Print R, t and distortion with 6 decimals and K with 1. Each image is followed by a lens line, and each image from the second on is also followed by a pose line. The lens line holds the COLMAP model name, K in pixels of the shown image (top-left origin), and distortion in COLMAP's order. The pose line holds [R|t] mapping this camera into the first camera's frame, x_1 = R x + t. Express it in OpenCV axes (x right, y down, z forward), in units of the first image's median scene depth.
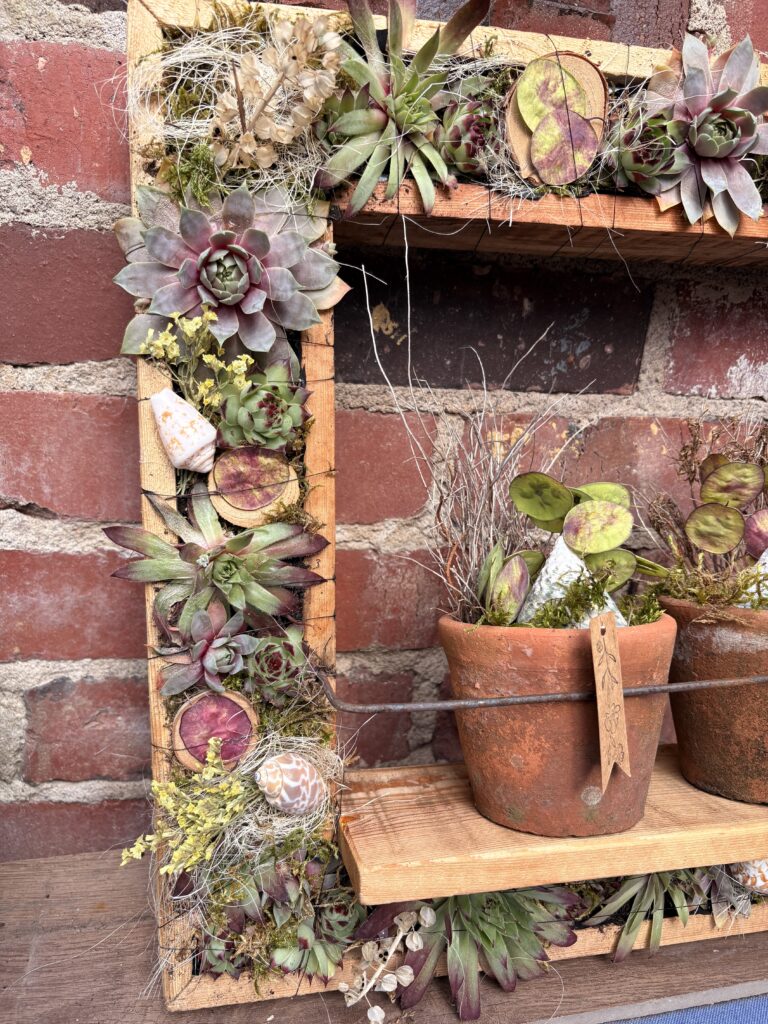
lens RADIAL K [[793.6, 0, 380.9], [0, 793.6, 511.8], [0, 0, 1]] dist [-0.001367, -0.024441]
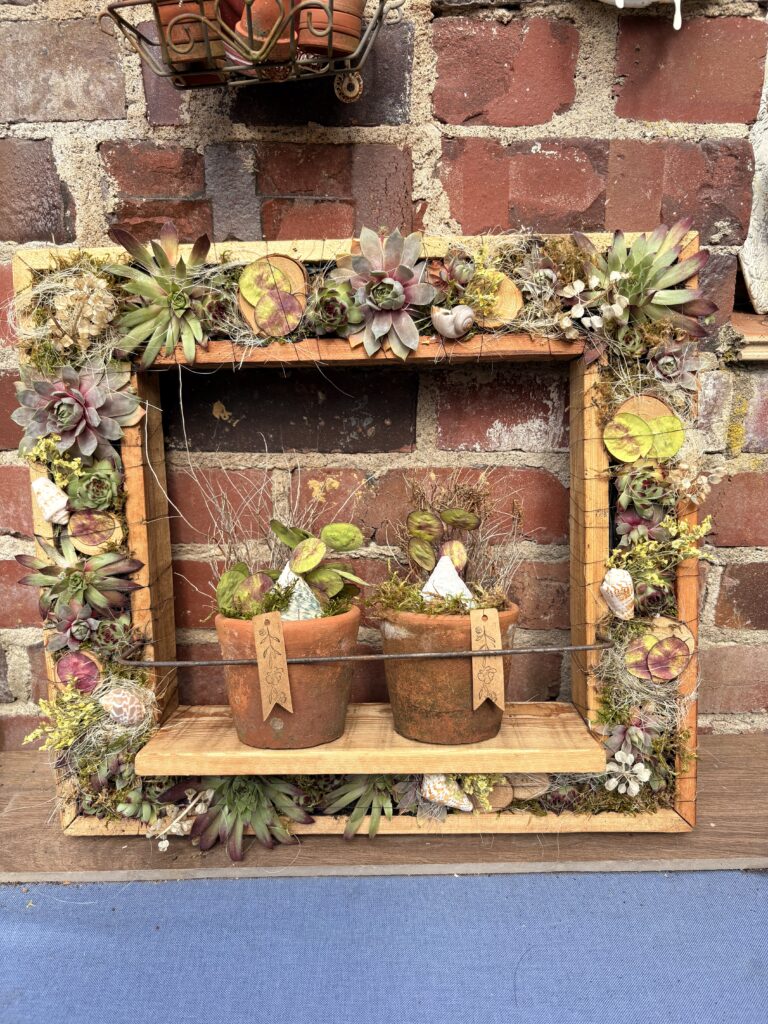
lens RADIAL K [[767.9, 0, 380.0], [0, 767.9, 513.5], [0, 0, 1]] dist [-0.007654, 0.007693]
pose [[0.973717, 0.001056, -0.227757, 0.770826], [0.006620, 0.999436, 0.032935, -0.115064], [0.227663, -0.033577, 0.973161, -0.439375]]
